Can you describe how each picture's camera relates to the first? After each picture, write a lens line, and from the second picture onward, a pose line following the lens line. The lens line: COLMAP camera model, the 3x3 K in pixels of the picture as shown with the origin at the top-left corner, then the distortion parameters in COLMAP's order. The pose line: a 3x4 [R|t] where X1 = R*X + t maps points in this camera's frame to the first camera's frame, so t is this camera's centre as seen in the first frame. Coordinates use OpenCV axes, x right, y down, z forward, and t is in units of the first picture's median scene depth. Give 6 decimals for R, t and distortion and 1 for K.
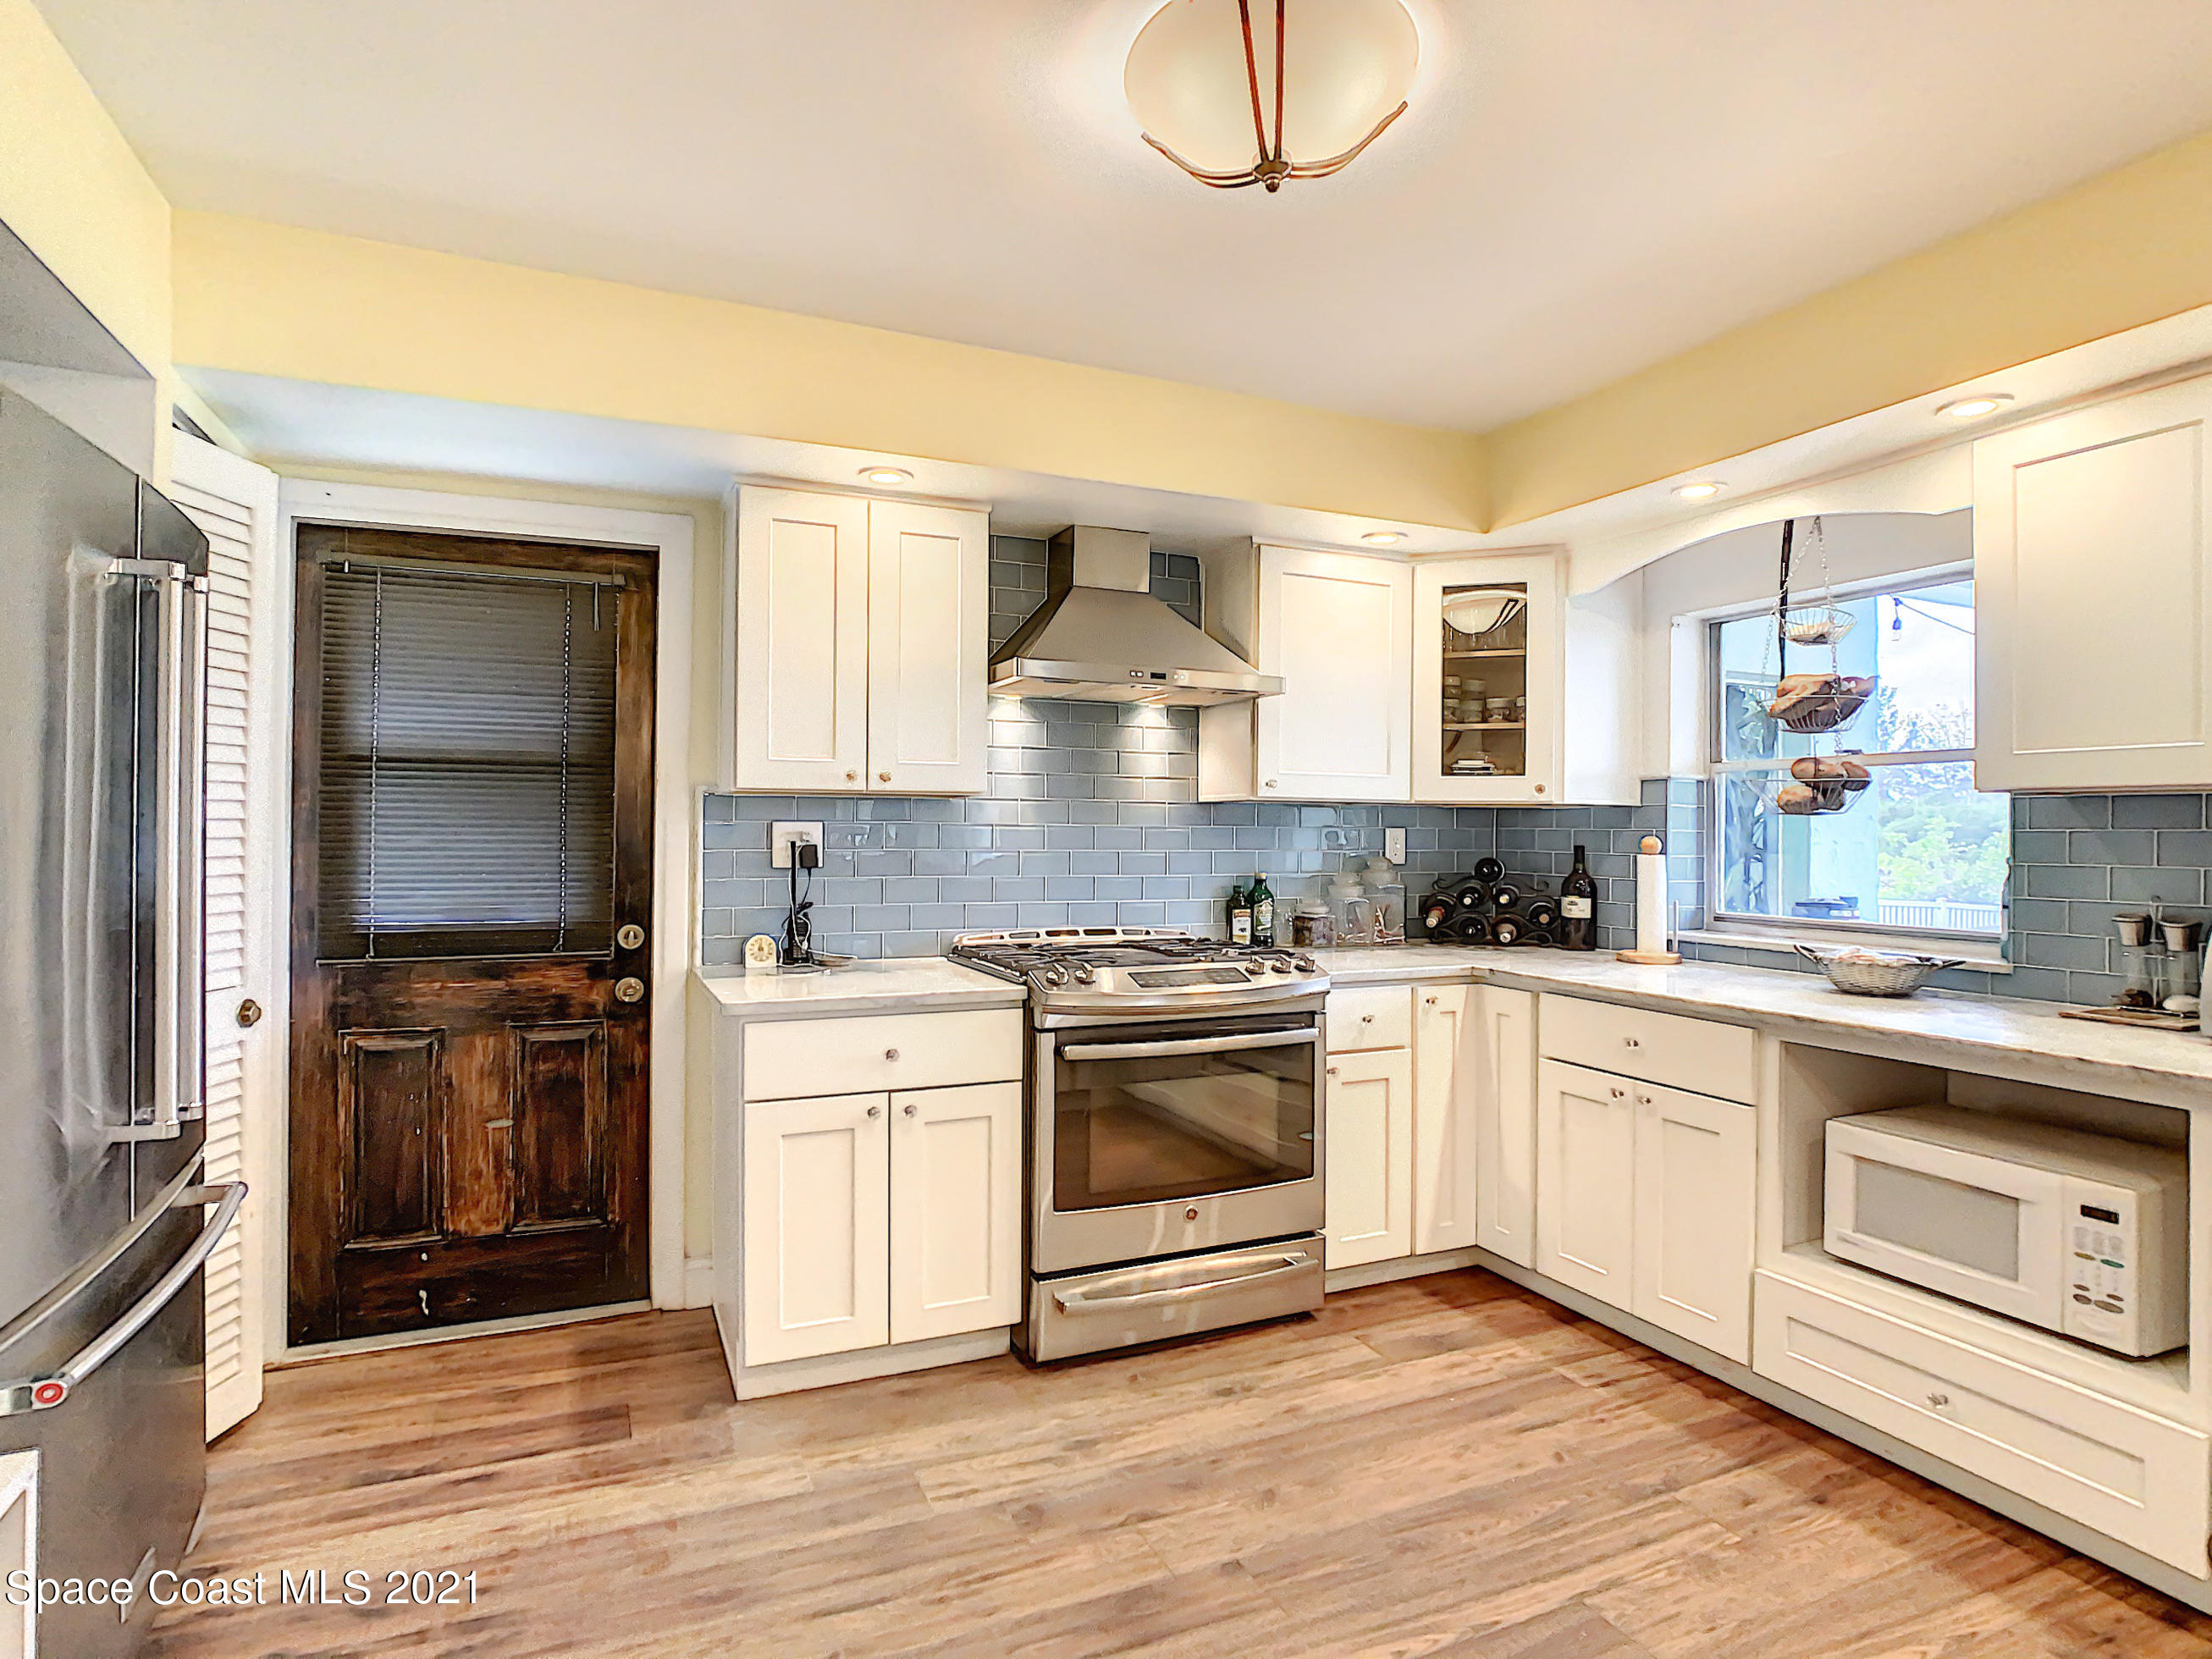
lens RADIAL K [[1187.8, 0, 1165.4], [0, 1187.8, 824.2], [0, 0, 1]] dist [-0.004243, 0.000496]
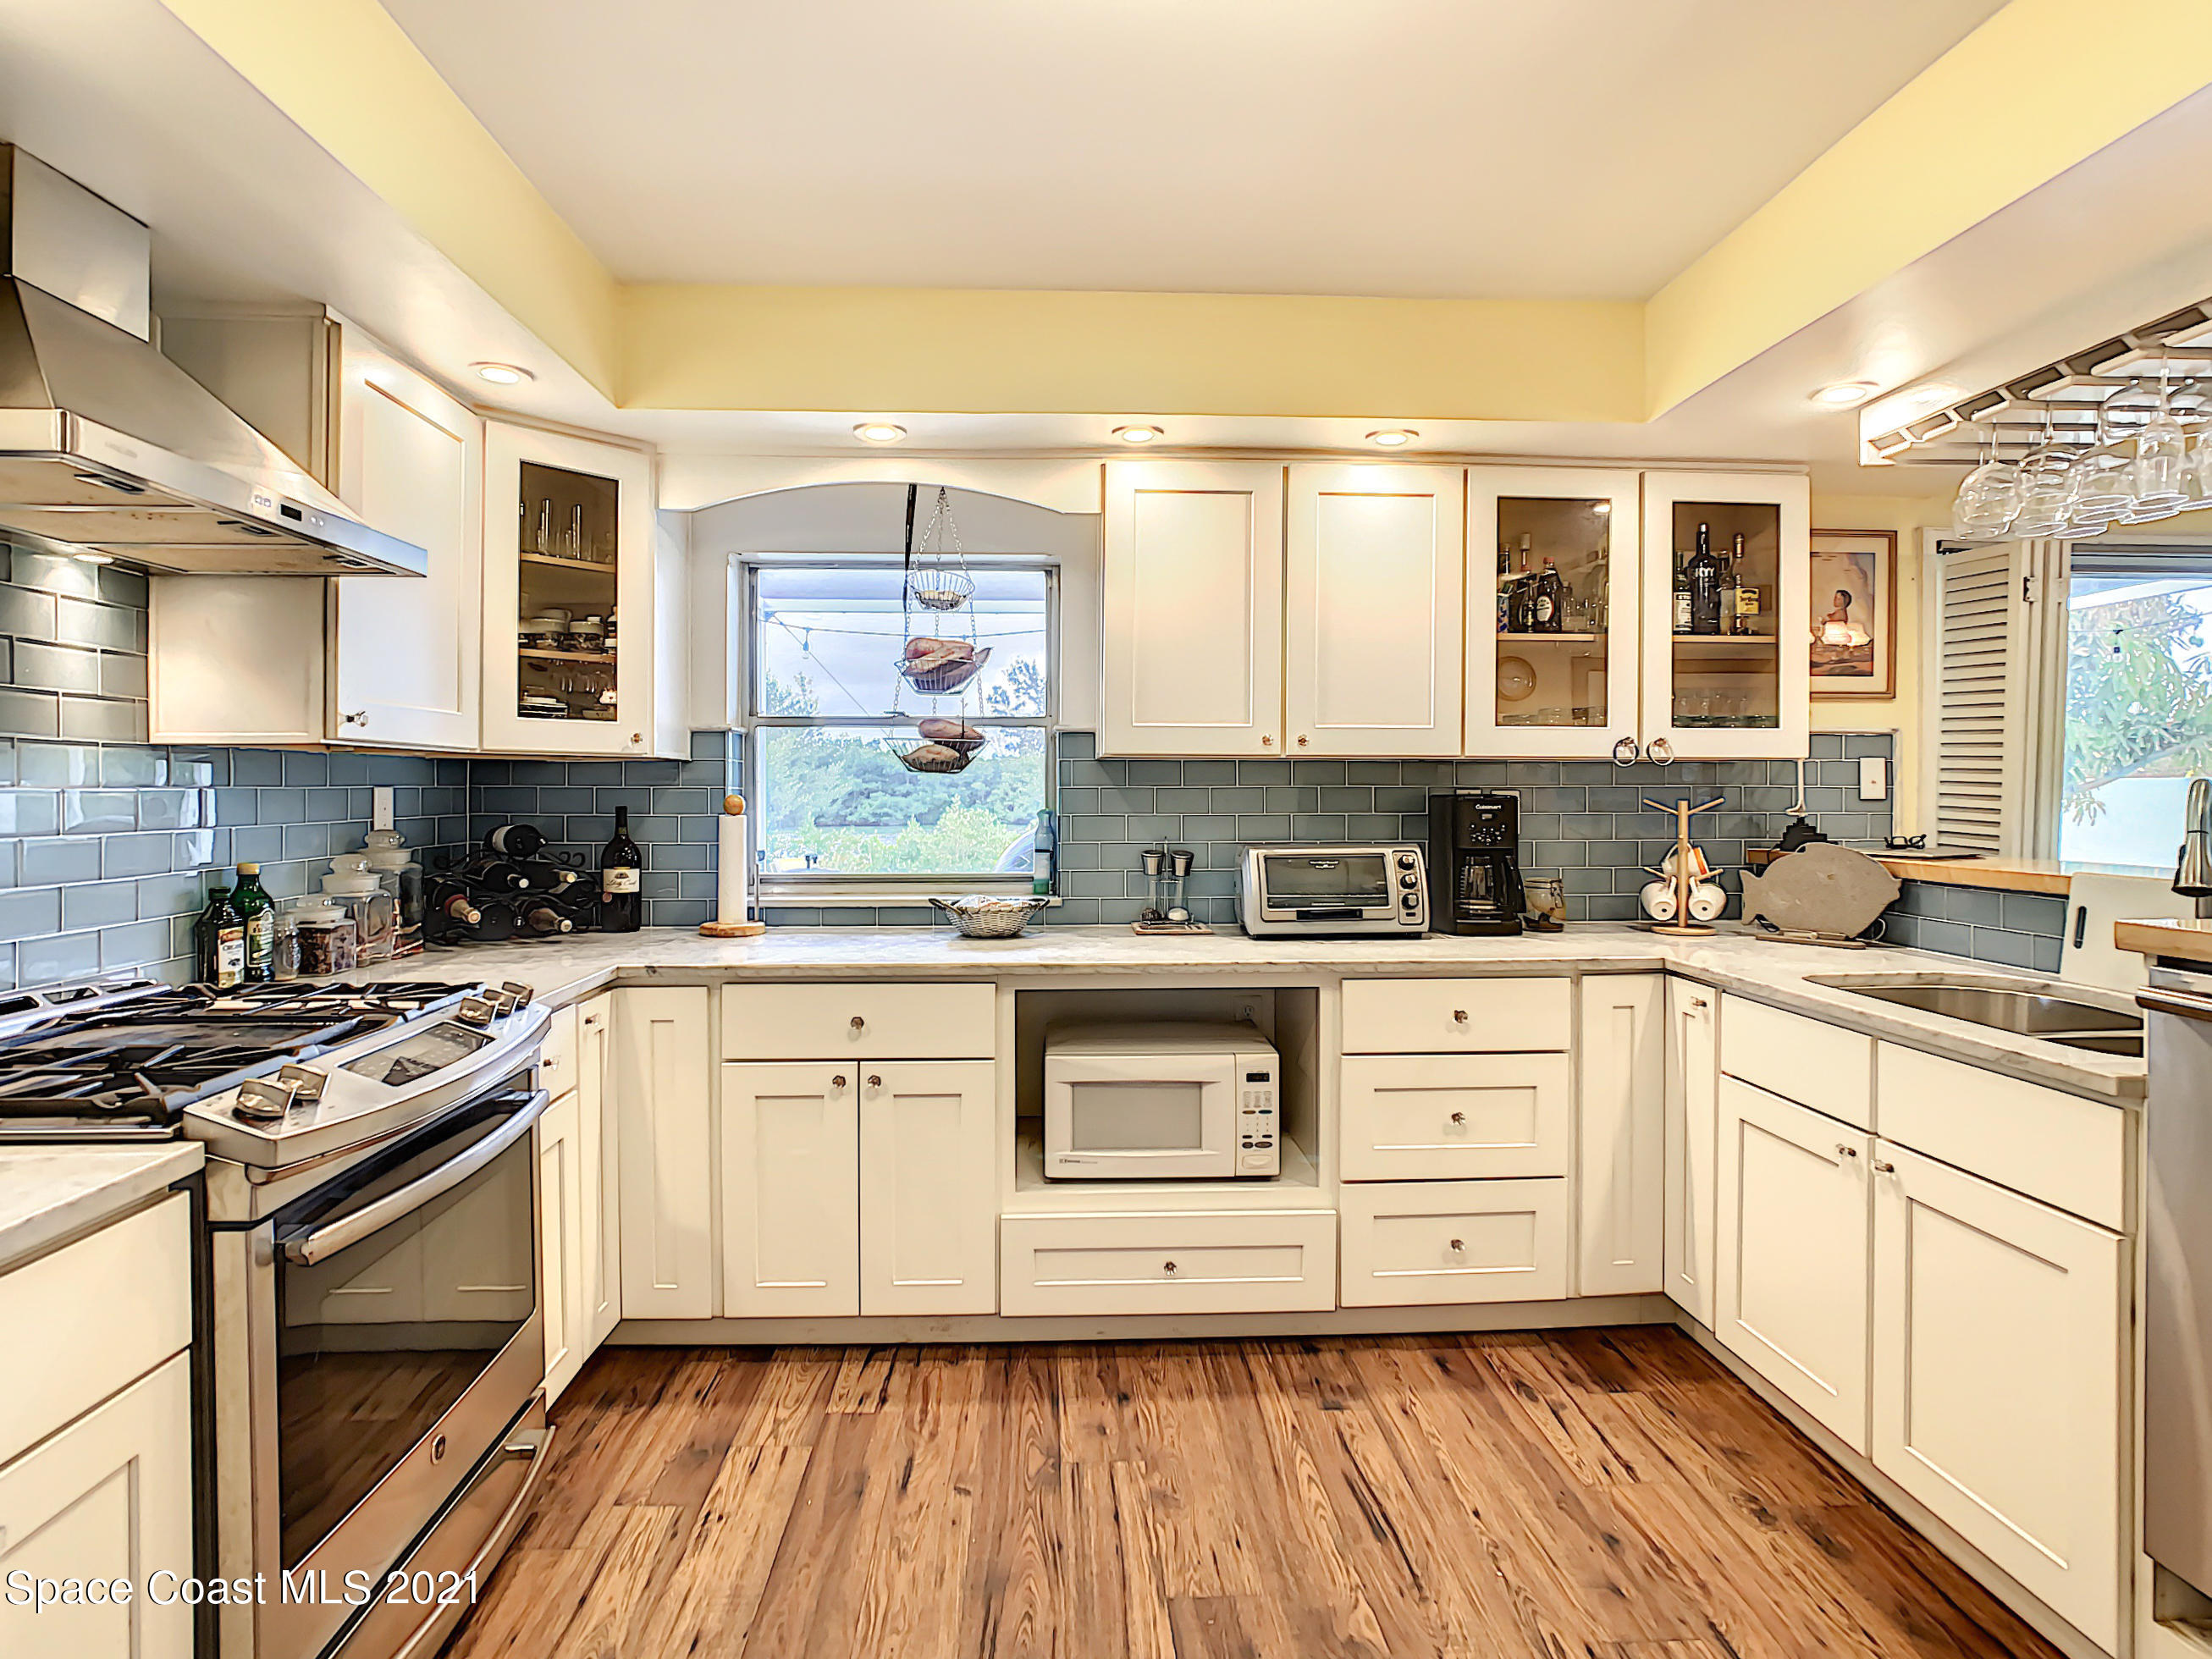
lens RADIAL K [[1197.6, 0, 1103.8], [0, 1197.6, 793.6], [0, 0, 1]] dist [-0.020063, -0.000913]
pose [[0.408401, -0.012304, 0.912720, -0.318011], [-0.001905, 0.999895, 0.014331, -0.004603], [-0.912801, -0.007592, 0.408334, 0.391781]]
